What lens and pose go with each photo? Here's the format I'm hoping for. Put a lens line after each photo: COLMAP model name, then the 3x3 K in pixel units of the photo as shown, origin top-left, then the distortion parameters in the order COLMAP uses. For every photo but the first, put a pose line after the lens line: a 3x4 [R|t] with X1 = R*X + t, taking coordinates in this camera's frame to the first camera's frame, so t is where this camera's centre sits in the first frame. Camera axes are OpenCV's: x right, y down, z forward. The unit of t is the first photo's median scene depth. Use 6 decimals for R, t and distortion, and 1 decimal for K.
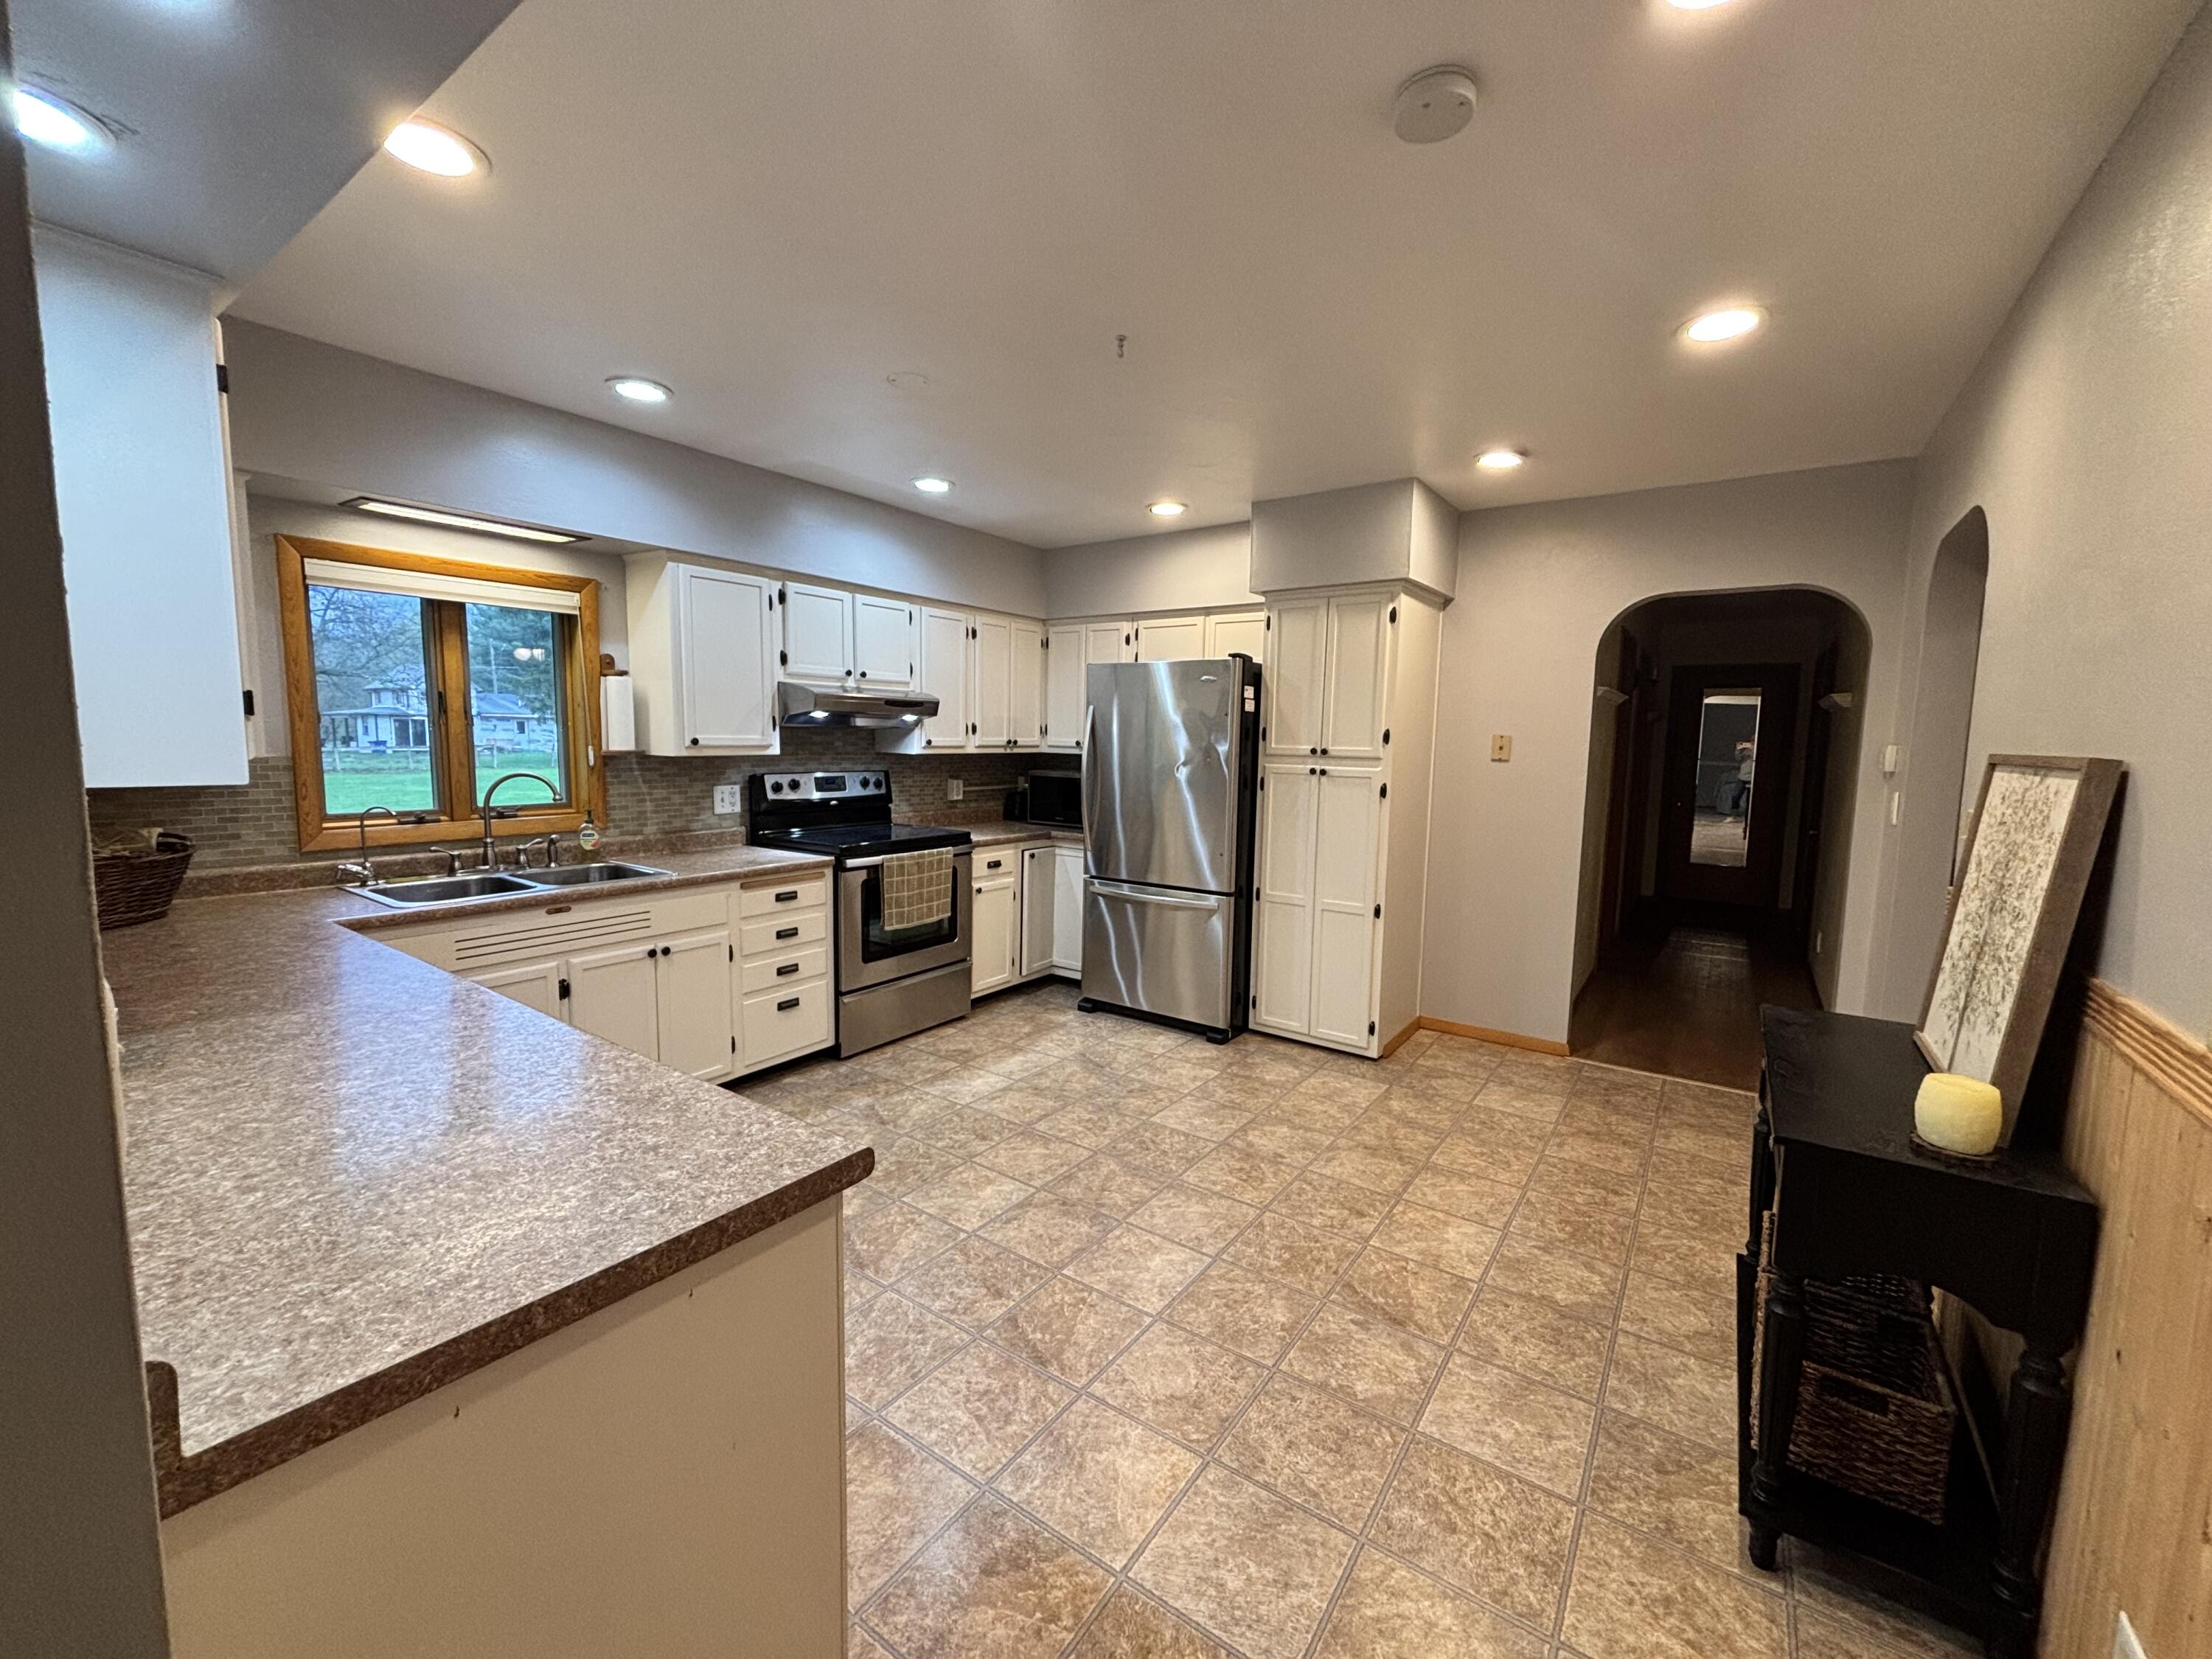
lens RADIAL K [[892.5, 0, 1101.2], [0, 892.5, 829.7], [0, 0, 1]] dist [0.004227, -0.000527]
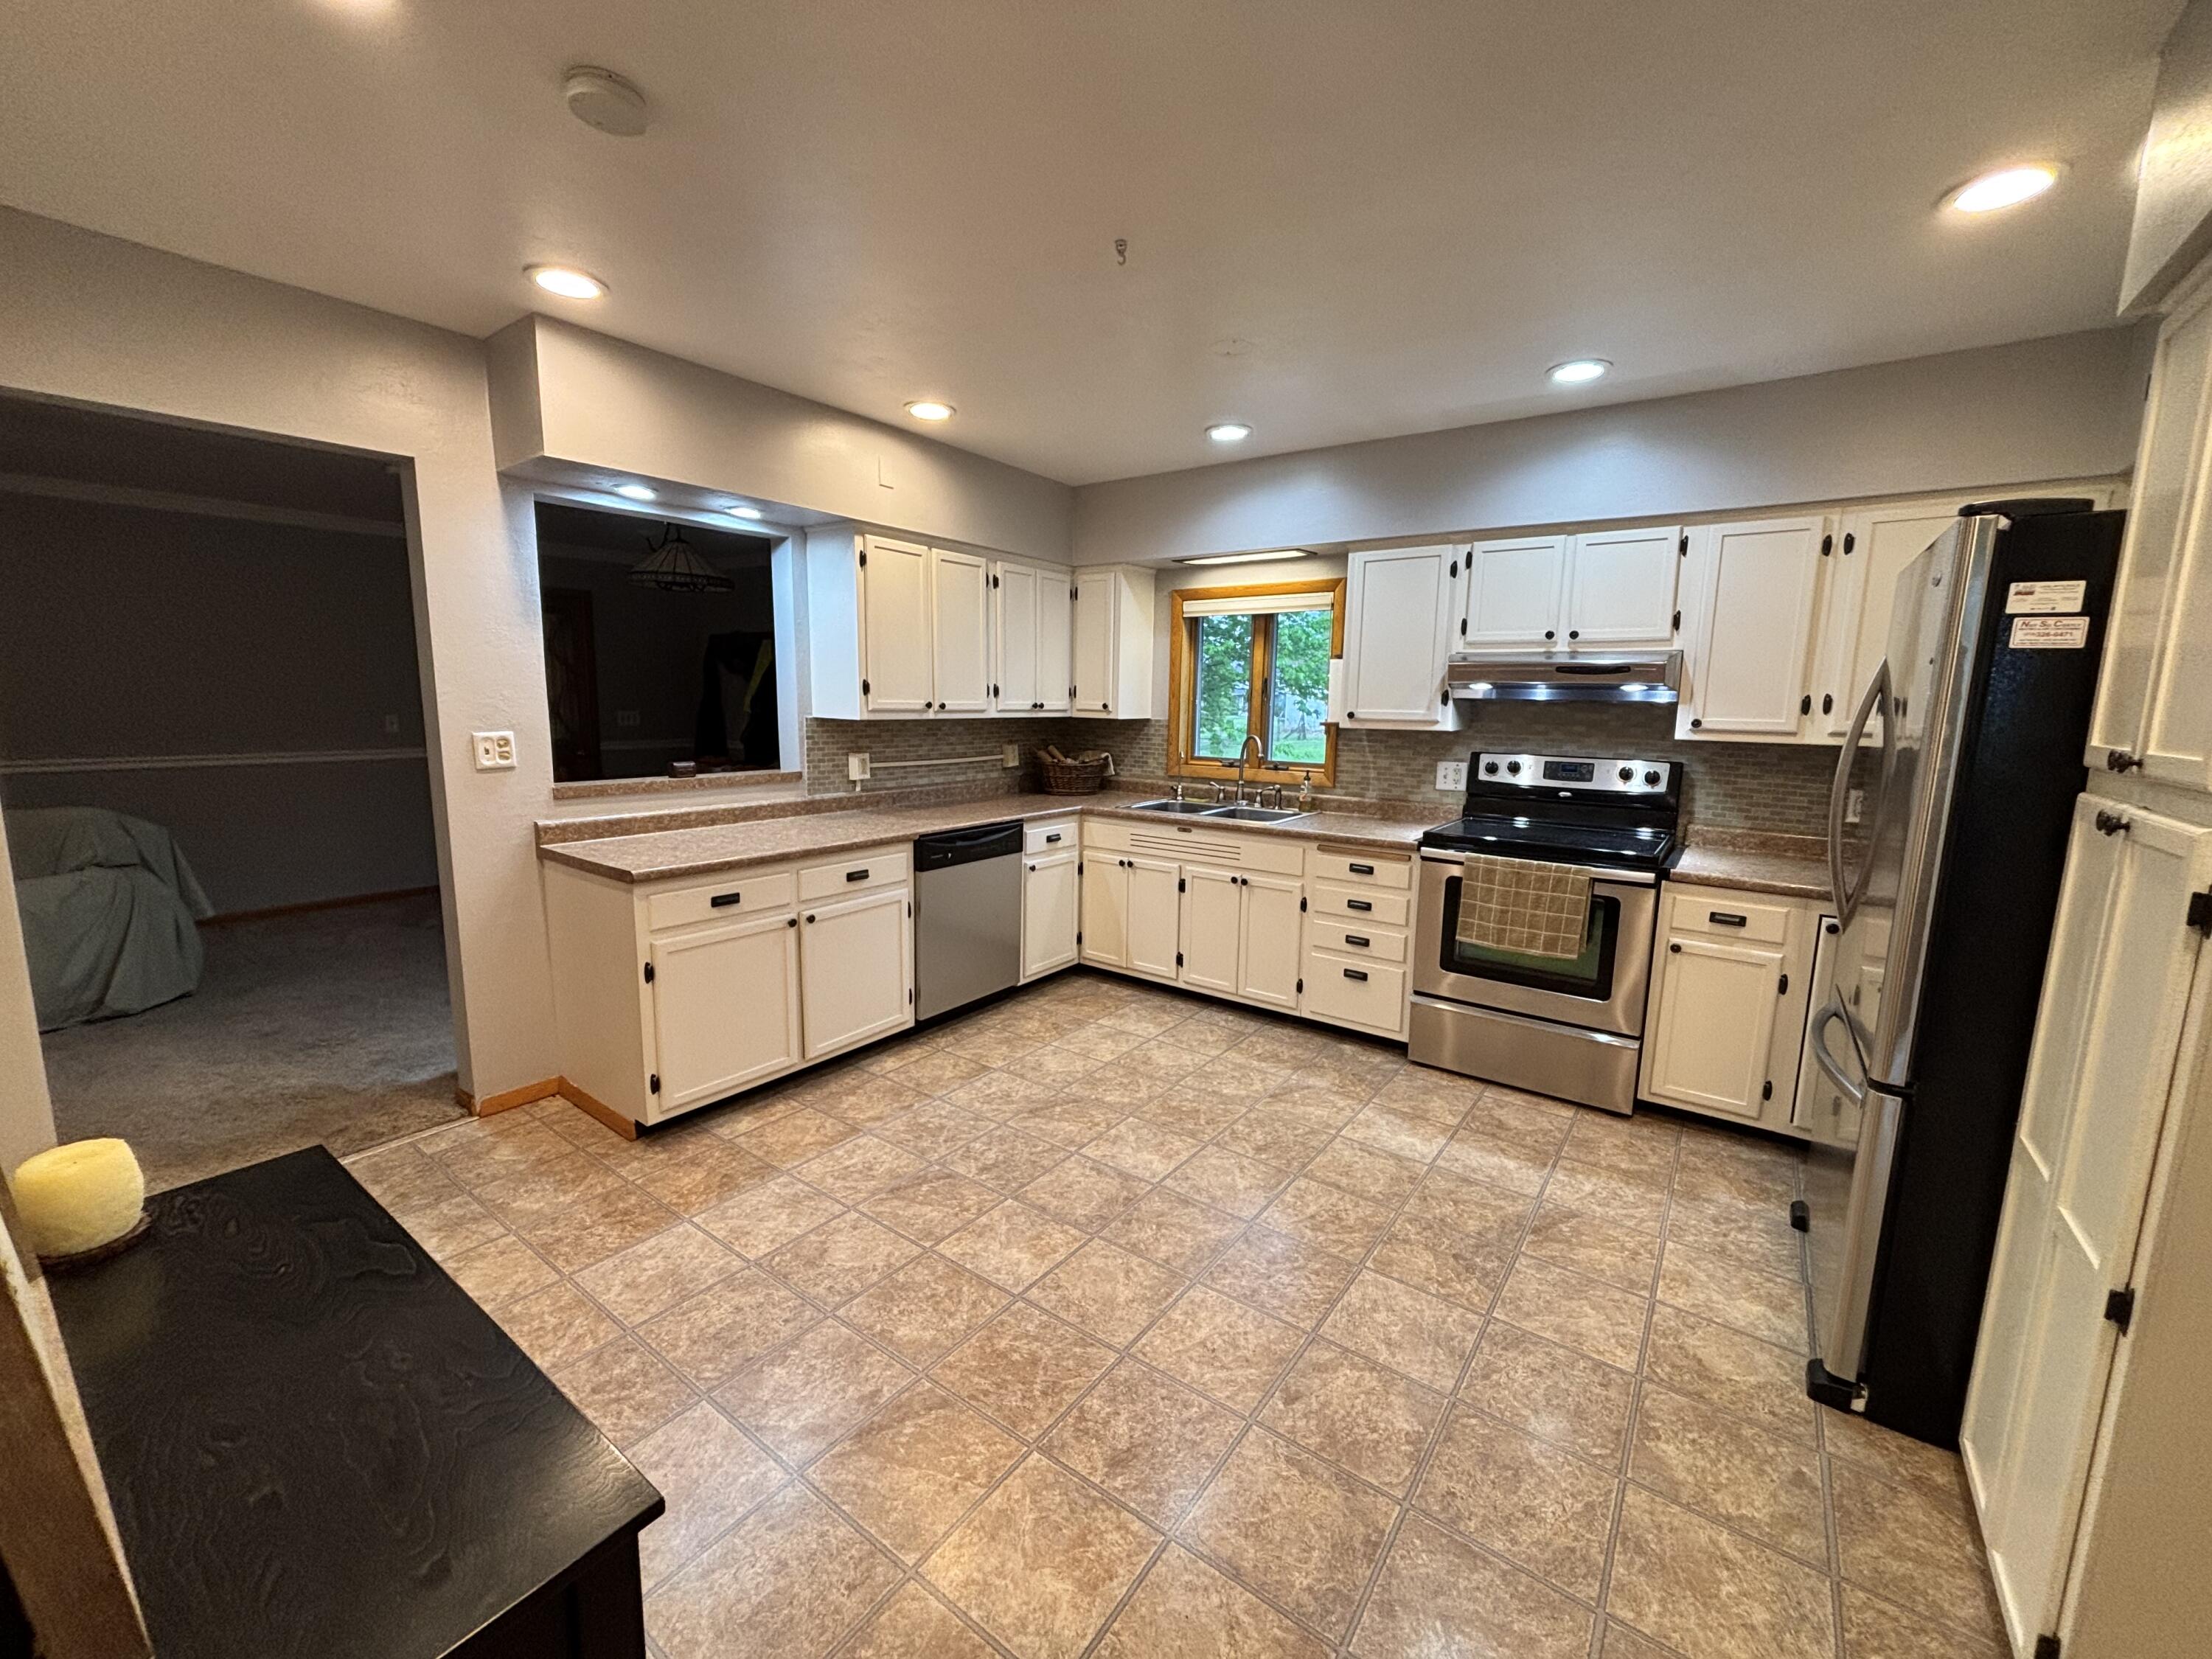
lens RADIAL K [[892.5, 0, 1102.9], [0, 892.5, 826.3], [0, 0, 1]] dist [0.004227, -0.000527]
pose [[-0.016455, 0.128256, -0.991605, 0.618291], [-0.124123, 0.983805, 0.129307, -0.064052], [0.992130, 0.125209, -0.000269, 0.677295]]
